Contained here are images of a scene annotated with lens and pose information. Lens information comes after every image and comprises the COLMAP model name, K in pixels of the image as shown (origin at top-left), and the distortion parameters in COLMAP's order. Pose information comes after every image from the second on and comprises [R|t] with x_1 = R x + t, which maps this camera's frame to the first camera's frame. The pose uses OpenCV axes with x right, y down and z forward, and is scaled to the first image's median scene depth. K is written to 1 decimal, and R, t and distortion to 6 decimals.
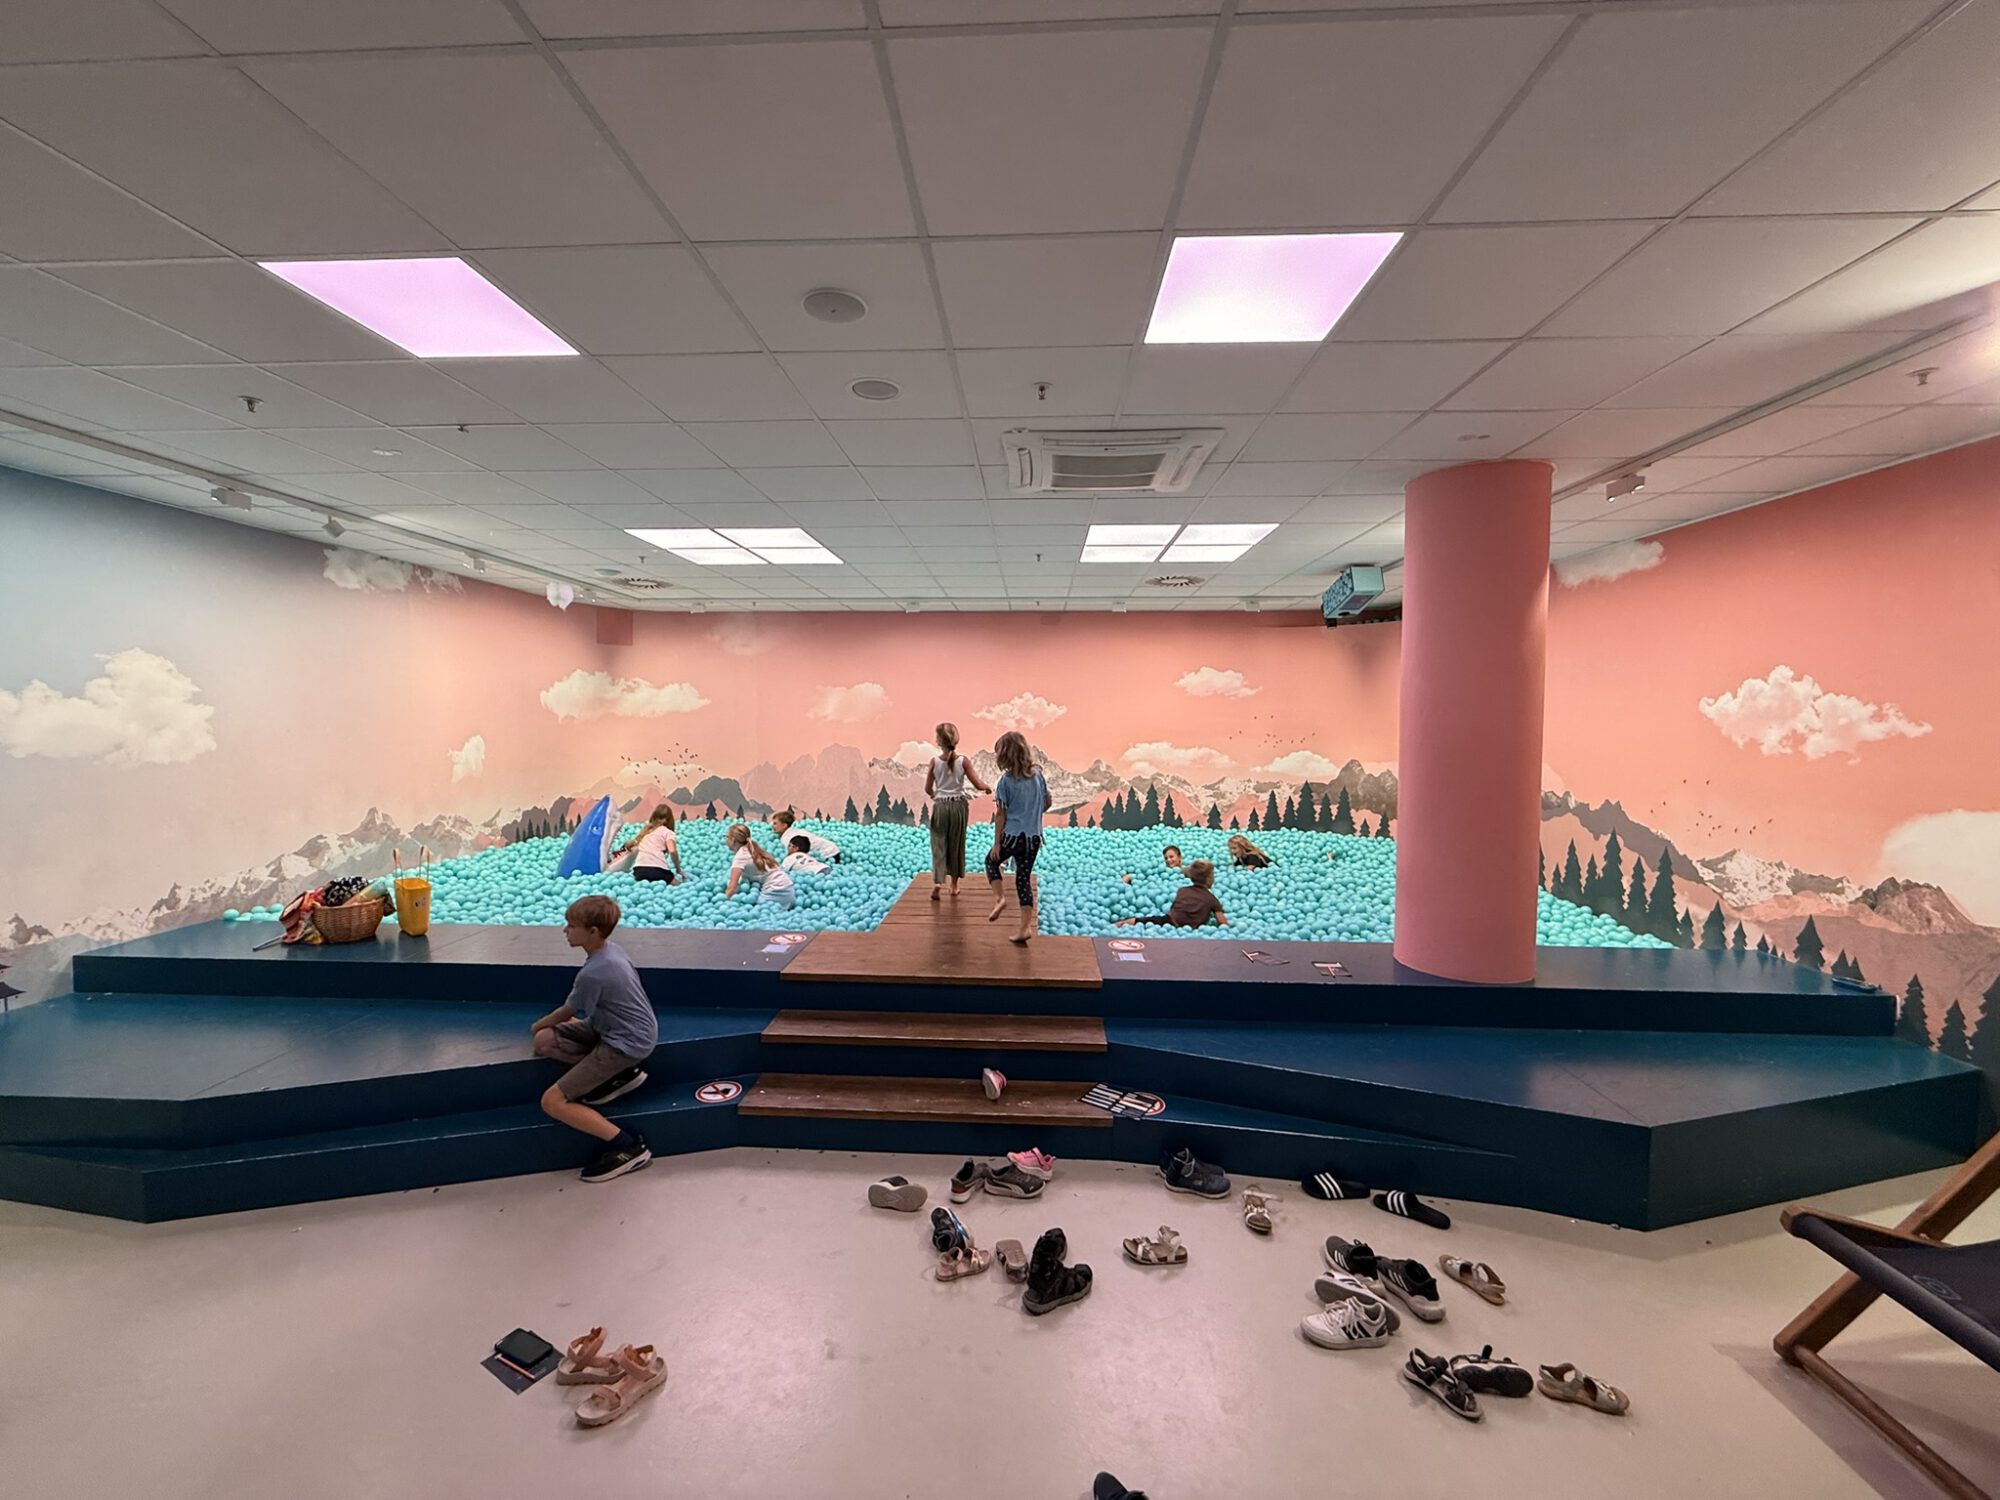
lens RADIAL K [[787.5, 0, 990.6], [0, 787.5, 747.4], [0, 0, 1]] dist [-0.000475, -0.000137]
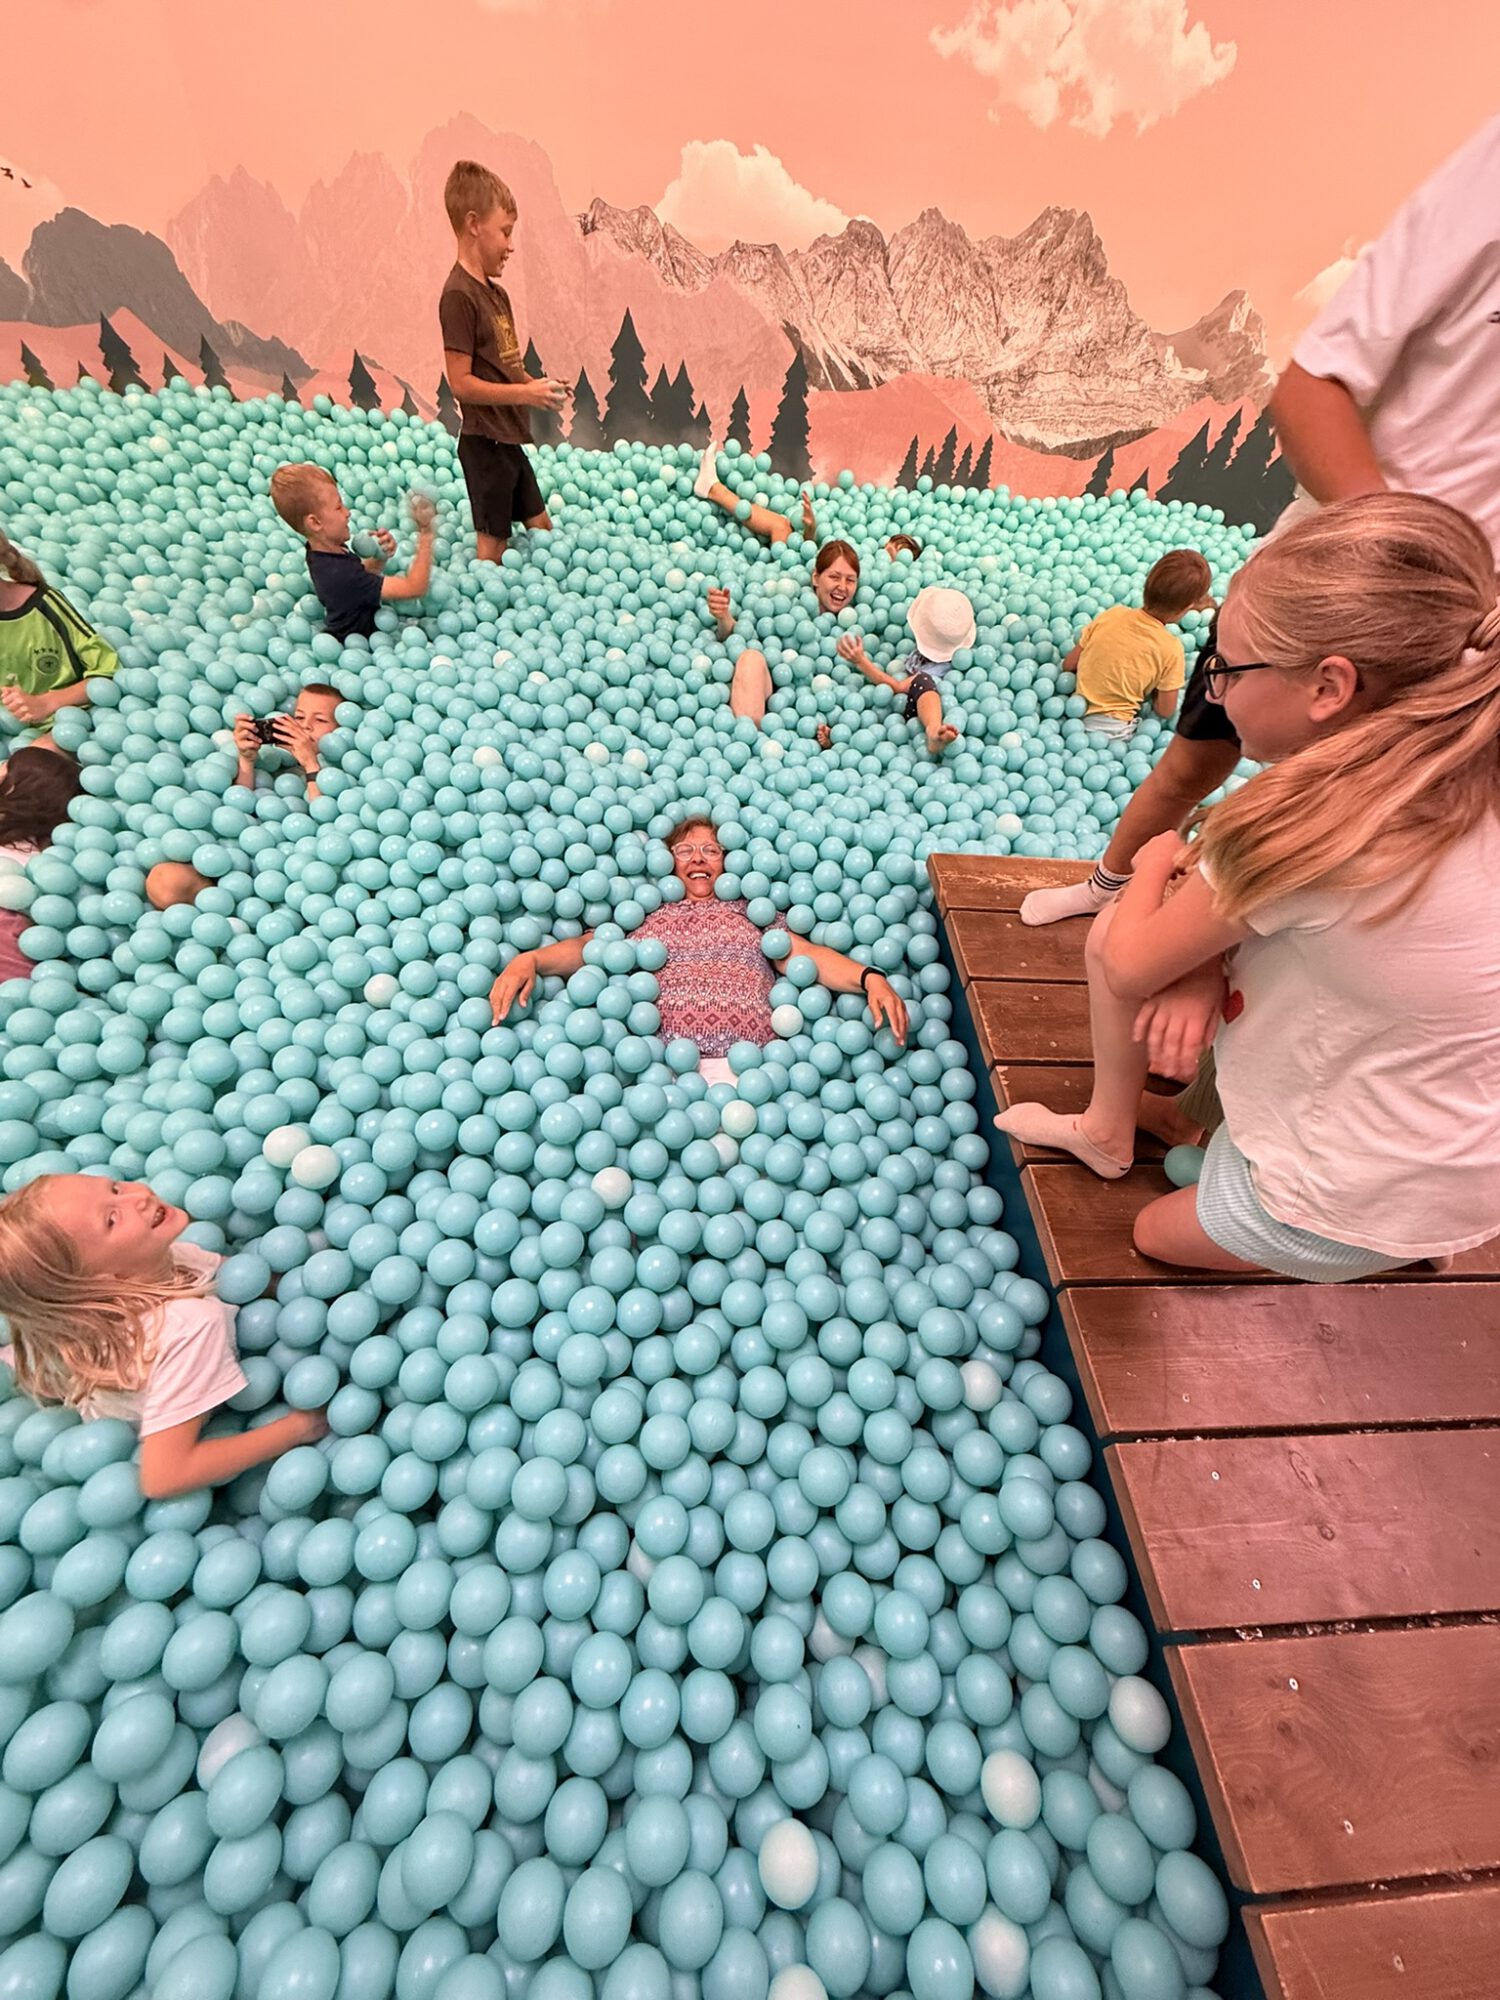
lens RADIAL K [[787.5, 0, 752.2], [0, 787.5, 987.3], [0, 0, 1]] dist [-0.000475, -0.000137]
pose [[0.988901, -0.014374, 0.147877, -0.144824], [-0.097520, 0.688098, 0.719034, -0.002045], [-0.112089, -0.725475, 0.679060, 0.572787]]
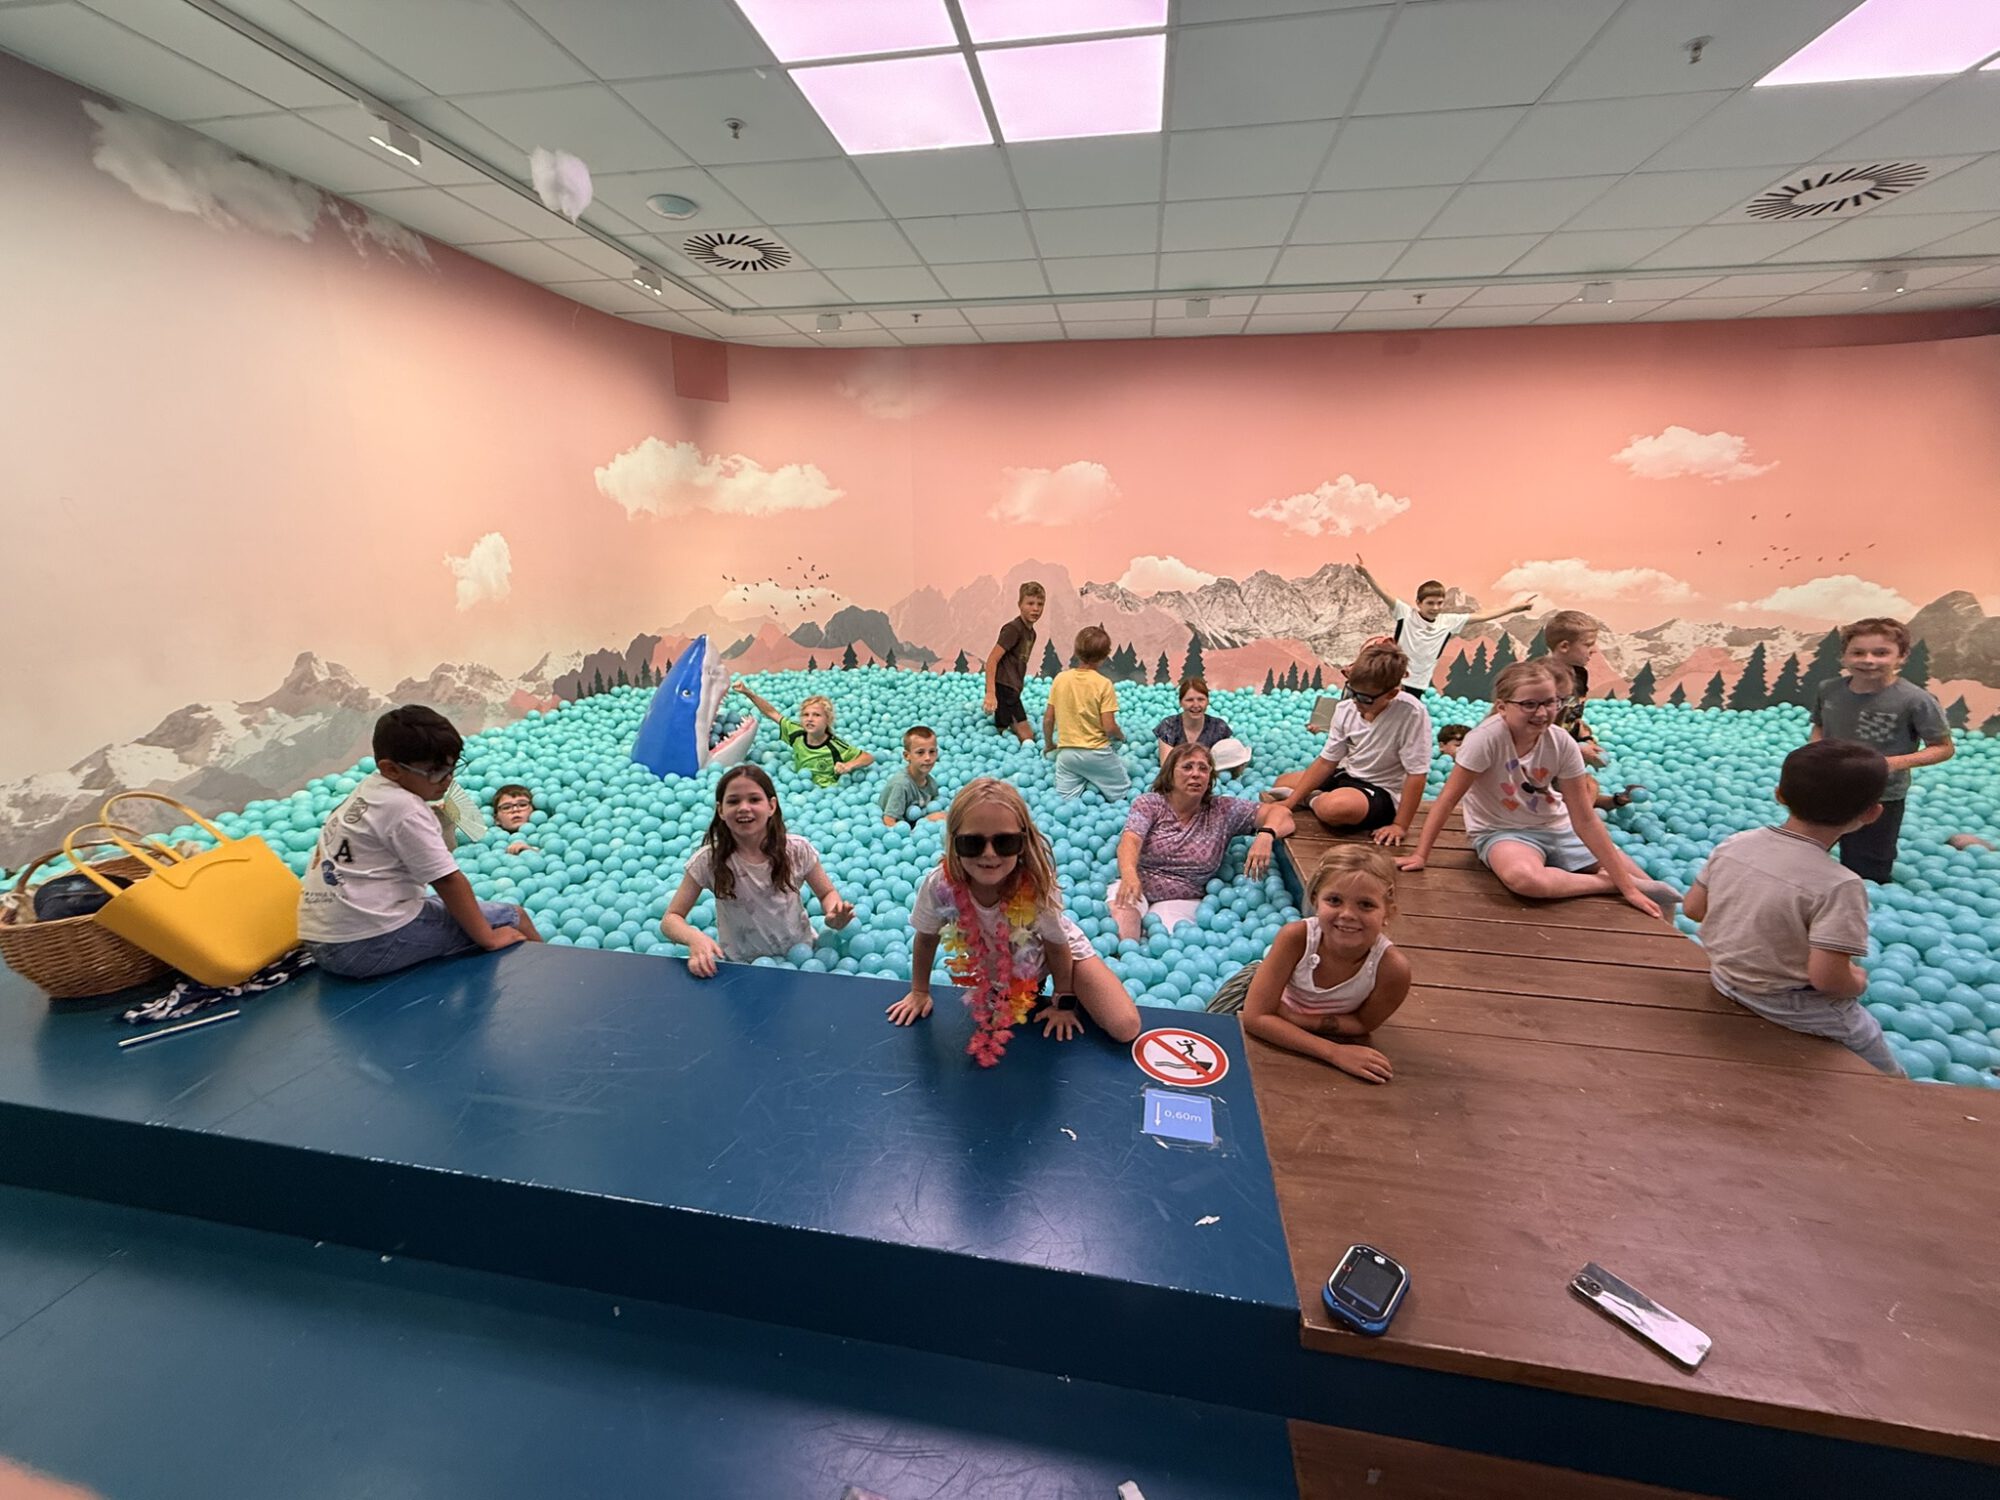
lens RADIAL K [[787.5, 0, 995.3], [0, 787.5, 745.7], [0, 0, 1]] dist [-0.000475, -0.000137]
pose [[0.993237, 0.032839, -0.111364, -0.156016], [-0.009470, 0.978885, 0.204193, 0.014825], [0.115718, -0.201757, 0.972576, 0.339741]]
